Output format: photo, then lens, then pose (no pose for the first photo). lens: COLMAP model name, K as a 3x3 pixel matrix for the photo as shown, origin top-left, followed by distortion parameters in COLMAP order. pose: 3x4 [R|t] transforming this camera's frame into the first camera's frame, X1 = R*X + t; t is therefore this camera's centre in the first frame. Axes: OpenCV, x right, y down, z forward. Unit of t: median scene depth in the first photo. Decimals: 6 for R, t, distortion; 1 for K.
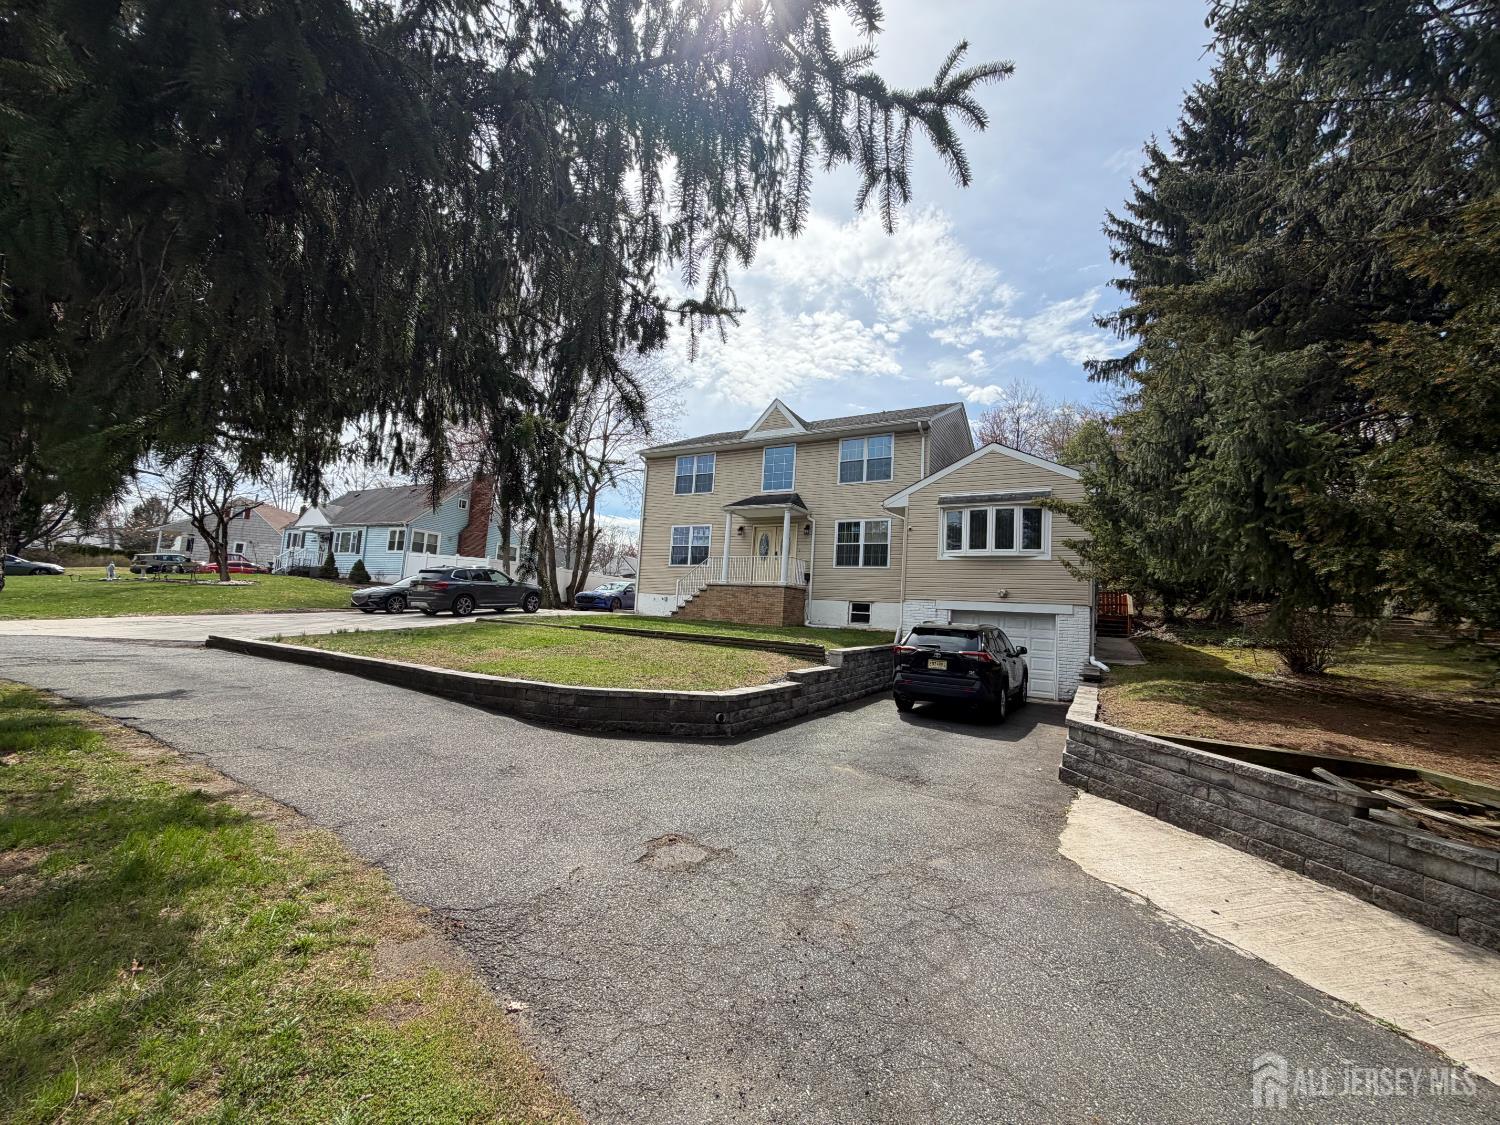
lens RADIAL K [[598.7, 0, 751.1], [0, 598.7, 561.3], [0, 0, 1]] dist [-0.001873, 0.000011]
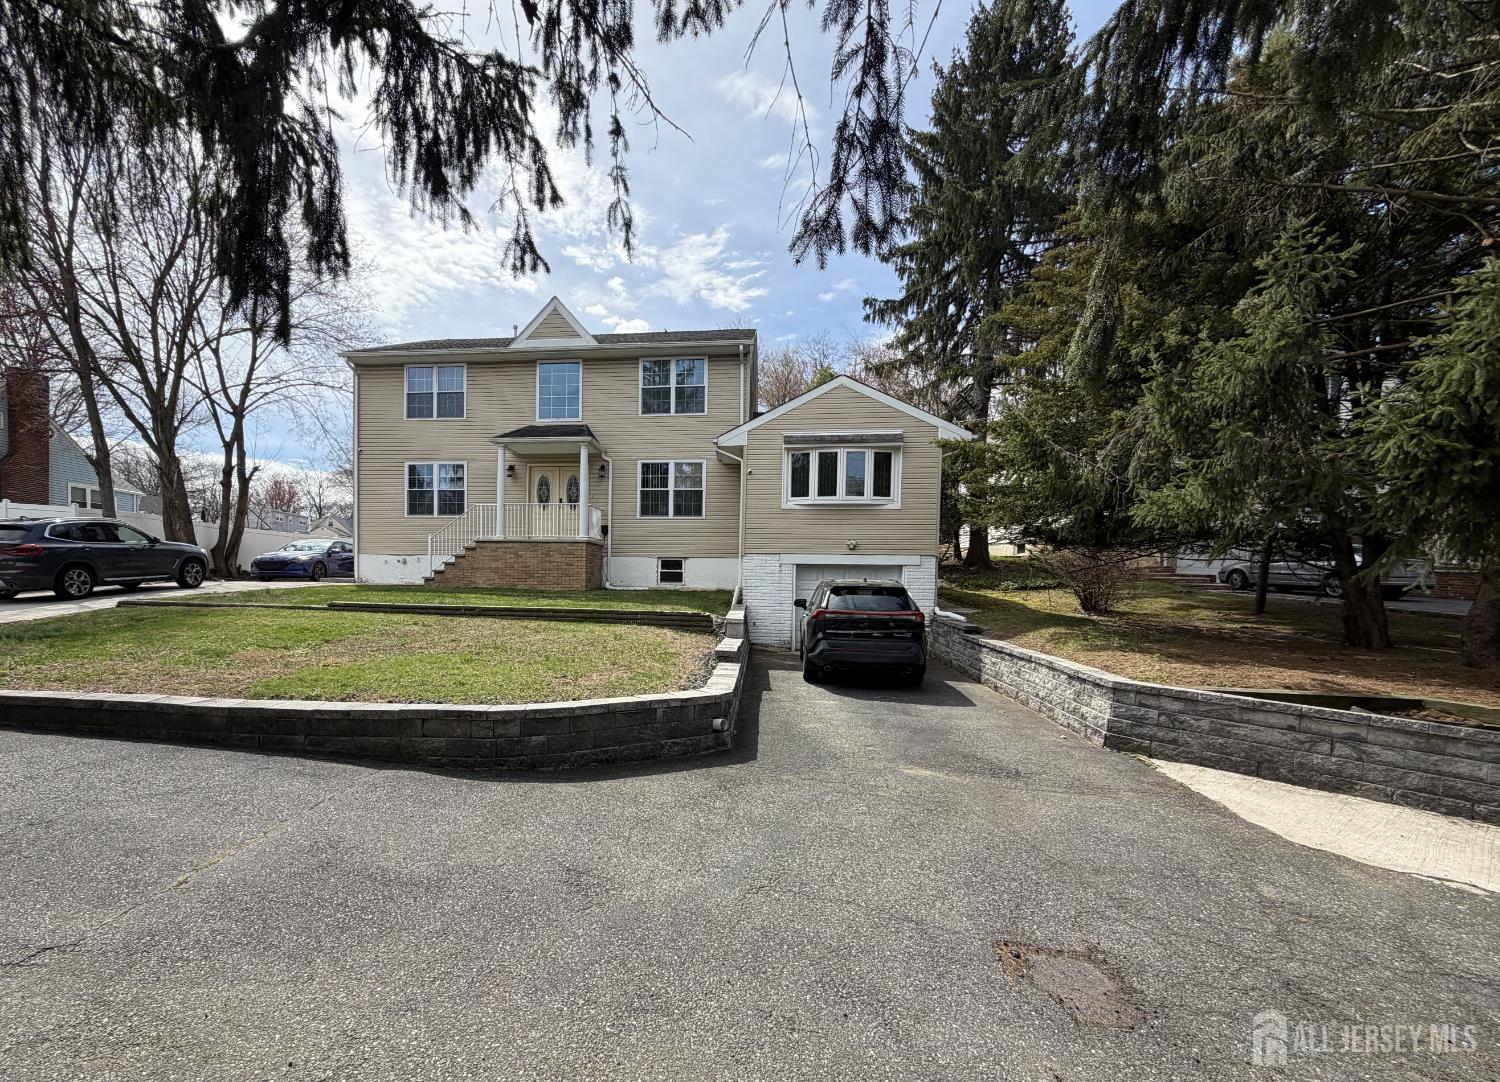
lens RADIAL K [[653.6, 0, 706.1], [0, 653.6, 606.5], [0, 0, 1]] dist [-0.001108, 0.000528]
pose [[0.920040, -0.057072, 0.387645, -0.155157], [0.001026, 0.989683, 0.143273, 0.002604], [-0.391822, -0.131420, 0.910607, 0.128601]]
